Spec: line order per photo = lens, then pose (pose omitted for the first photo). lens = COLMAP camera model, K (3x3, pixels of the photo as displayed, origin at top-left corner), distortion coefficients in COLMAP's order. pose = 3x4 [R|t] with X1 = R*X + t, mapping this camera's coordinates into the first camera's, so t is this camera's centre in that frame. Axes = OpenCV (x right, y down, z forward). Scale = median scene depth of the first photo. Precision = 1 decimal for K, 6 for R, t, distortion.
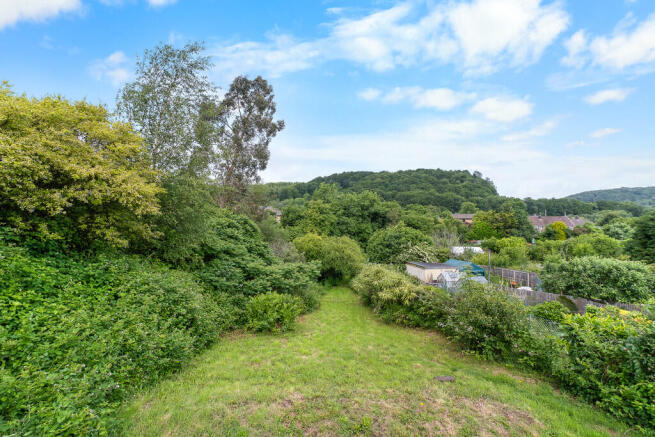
lens RADIAL K [[271.3, 0, 325.9], [0, 271.3, 204.7], [0, 0, 1]] dist [-0.001563, -0.000136]
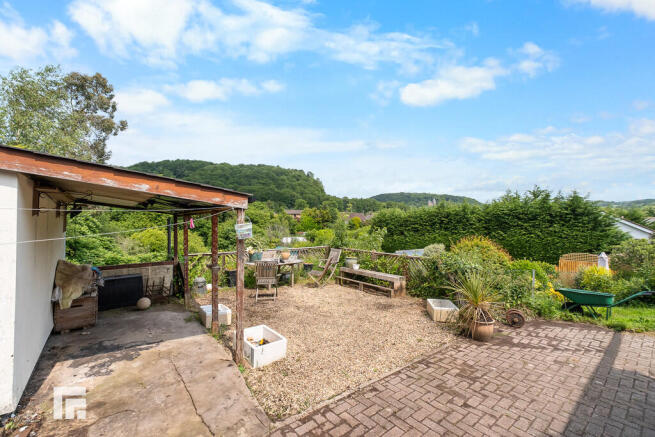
lens RADIAL K [[276.7, 0, 324.9], [0, 276.7, 218.2], [0, 0, 1]] dist [-0.004230, -0.000290]
pose [[0.846754, 0.000496, 0.531984, -0.031570], [-0.038843, 0.997388, 0.060895, -0.014294], [-0.530565, -0.072227, 0.844562, -0.137021]]
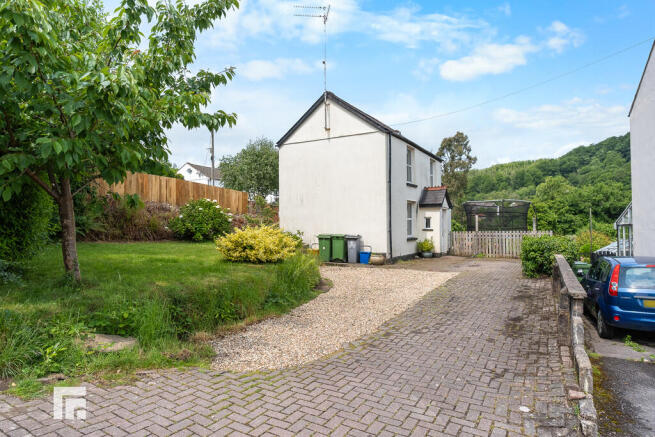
lens RADIAL K [[406.8, 0, 326.8], [0, 406.8, 228.2], [0, 0, 1]] dist [0.000109, 0.000089]
pose [[0.814151, -0.022980, -0.580199, 0.200390], [0.068305, 0.996069, 0.056396, -0.041672], [0.576622, -0.085545, 0.812520, -0.576601]]
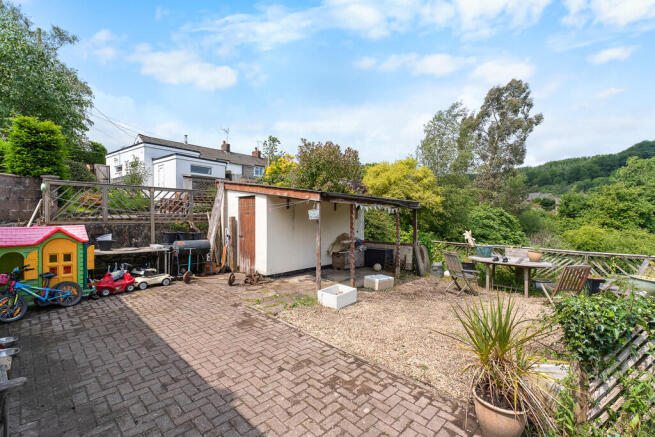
lens RADIAL K [[290.1, 0, 334.2], [0, 290.1, 220.8], [0, 0, 1]] dist [-0.002512, -0.000184]
pose [[0.656548, 0.006184, -0.754258, 0.065381], [0.061719, 0.996173, 0.061892, -0.011313], [0.751755, -0.087187, 0.653654, -0.138434]]
